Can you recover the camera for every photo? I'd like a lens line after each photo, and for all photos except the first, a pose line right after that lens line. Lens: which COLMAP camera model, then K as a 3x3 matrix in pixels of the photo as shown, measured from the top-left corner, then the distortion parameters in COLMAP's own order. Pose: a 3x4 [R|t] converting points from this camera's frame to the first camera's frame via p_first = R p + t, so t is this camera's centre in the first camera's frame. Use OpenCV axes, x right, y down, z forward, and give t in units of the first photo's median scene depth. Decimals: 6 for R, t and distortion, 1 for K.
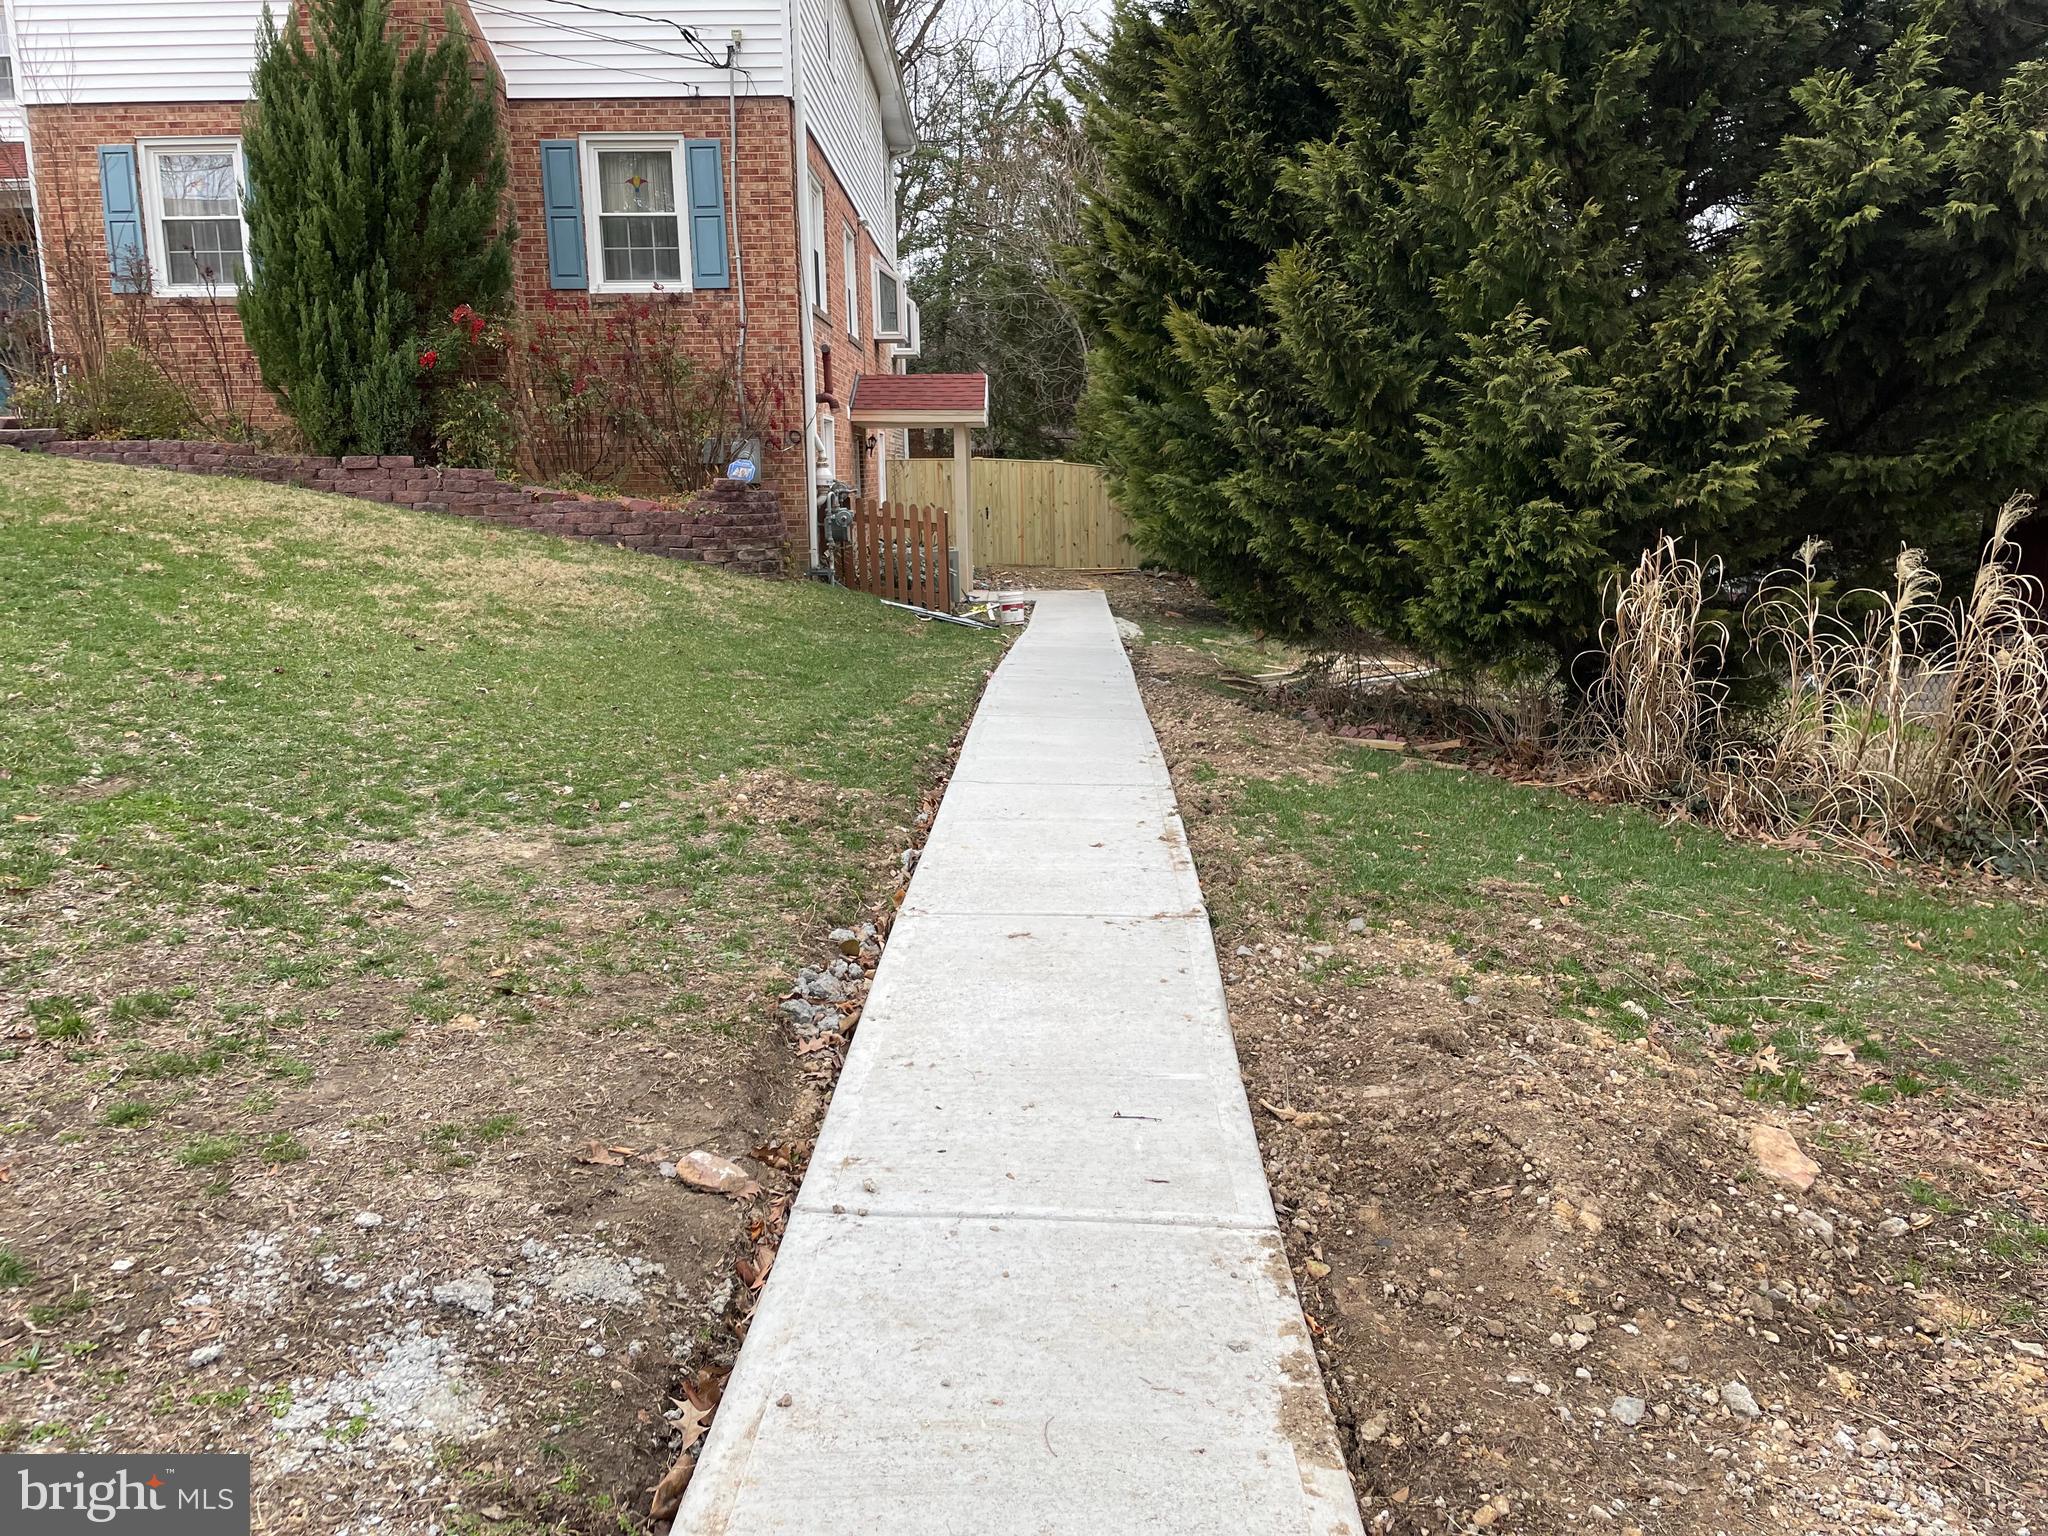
lens RADIAL K [[1536.0, 0, 1015.3], [0, 1536.0, 775.7], [0, 0, 1]] dist [0.068712, -0.085137]
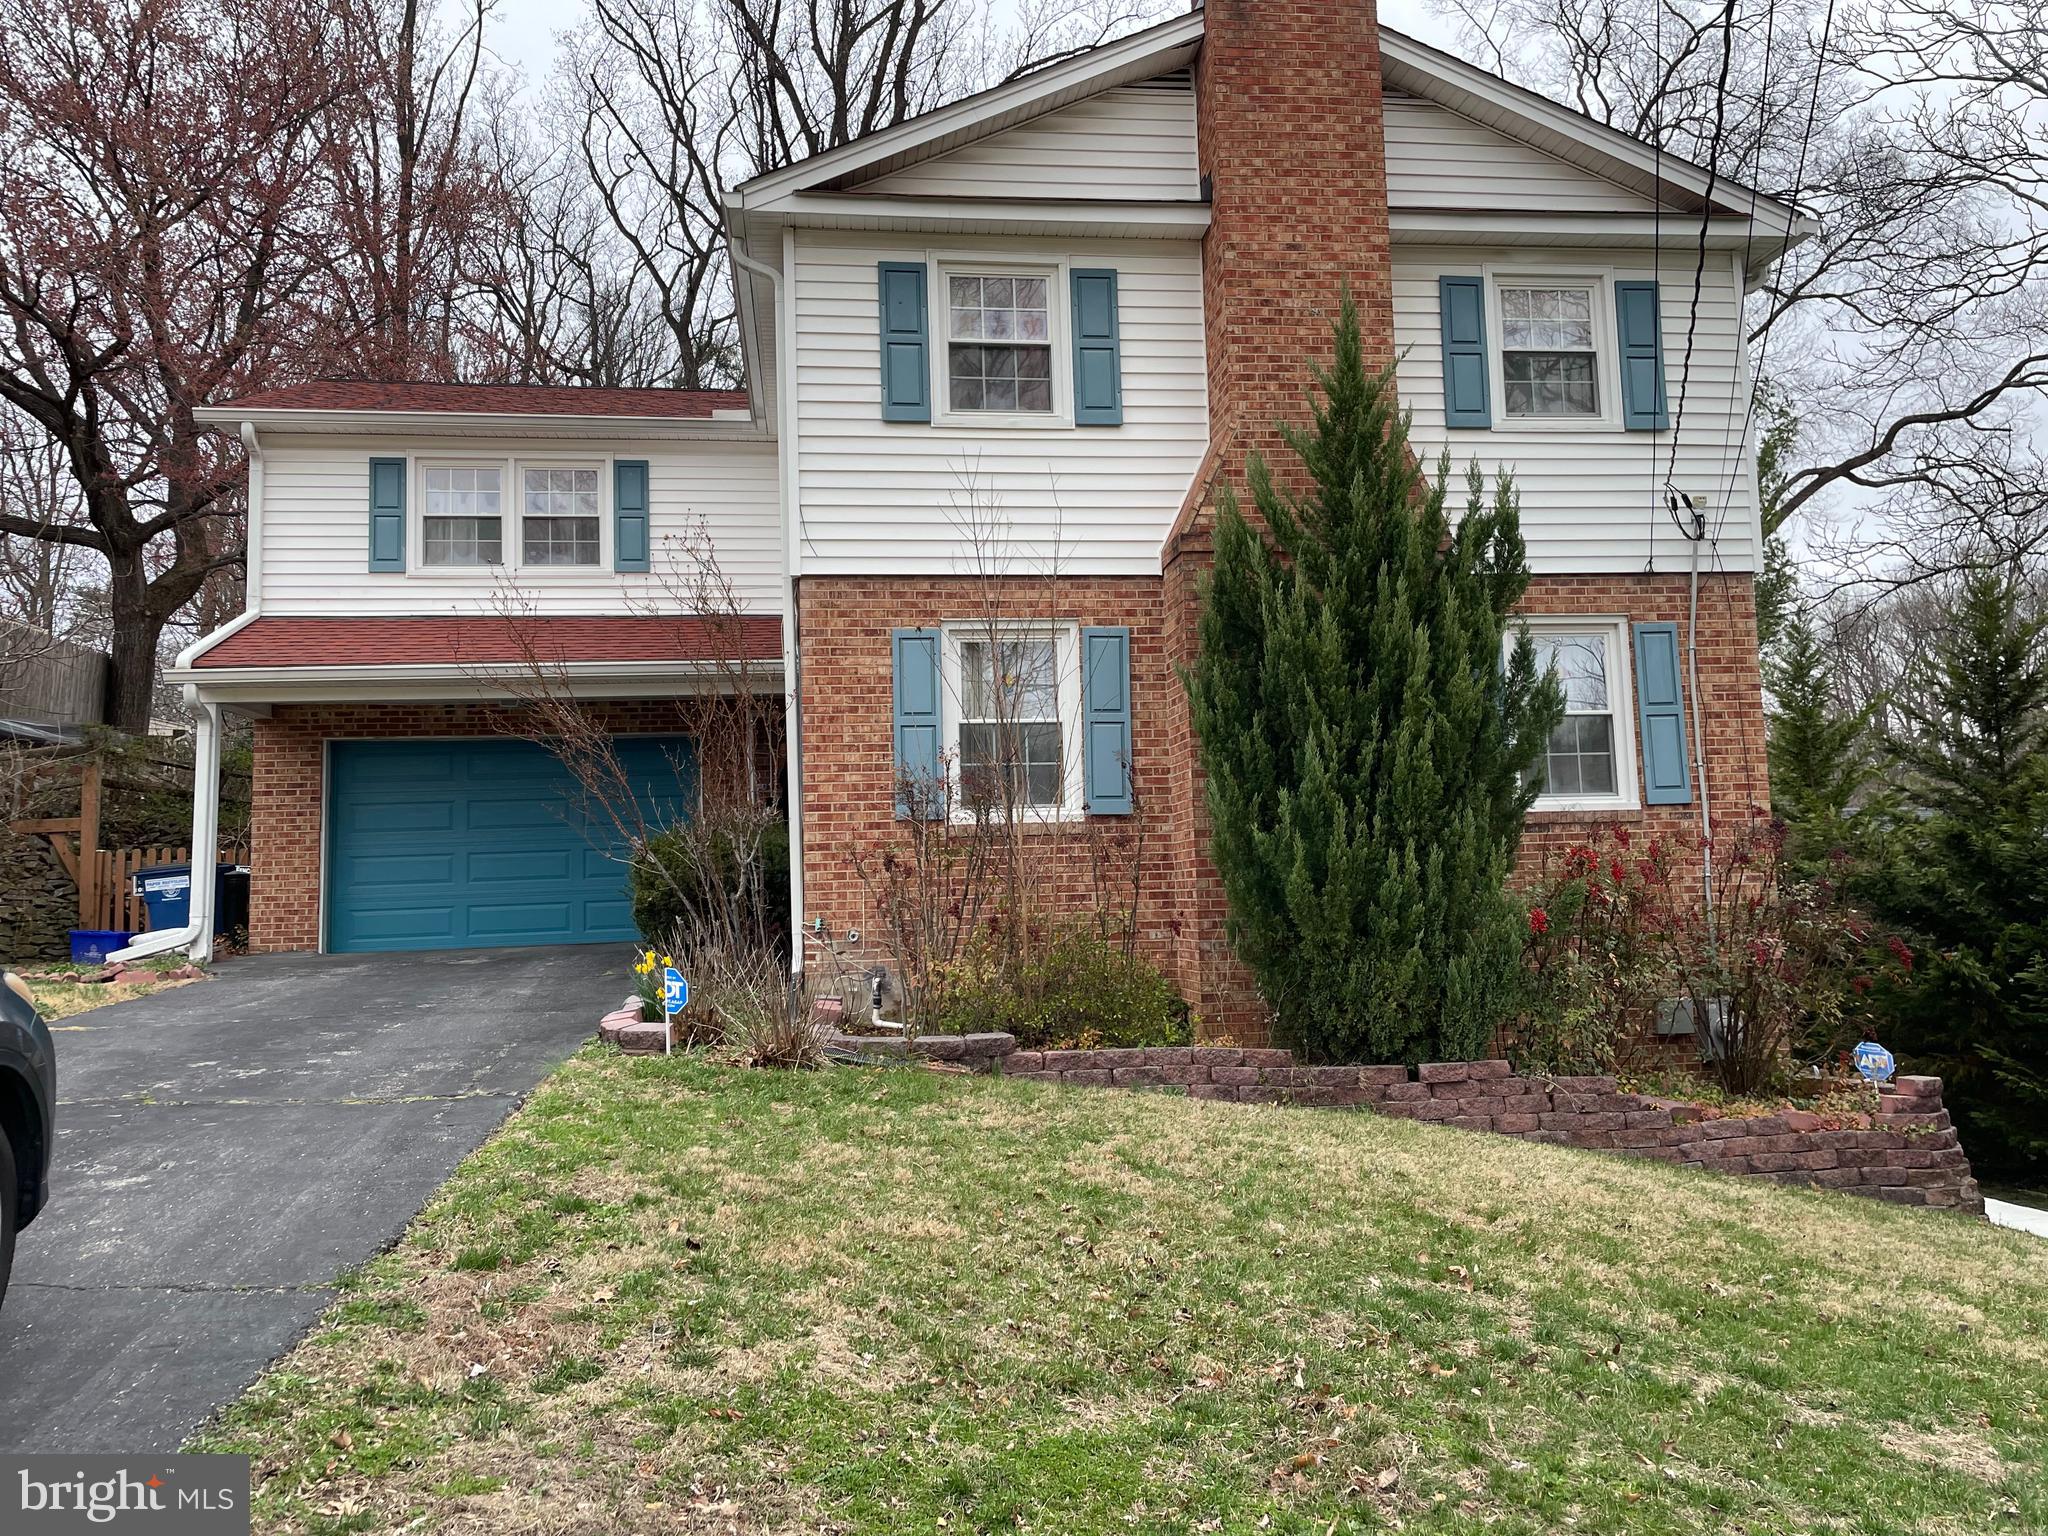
lens RADIAL K [[1536.0, 0, 1015.3], [0, 1536.0, 775.7], [0, 0, 1]] dist [0.068712, -0.085137]
pose [[0.993769, -0.004986, 0.111346, -0.611129], [0.036249, 0.959148, -0.280574, -0.129923], [-0.105398, 0.282862, 0.953352, 0.314401]]
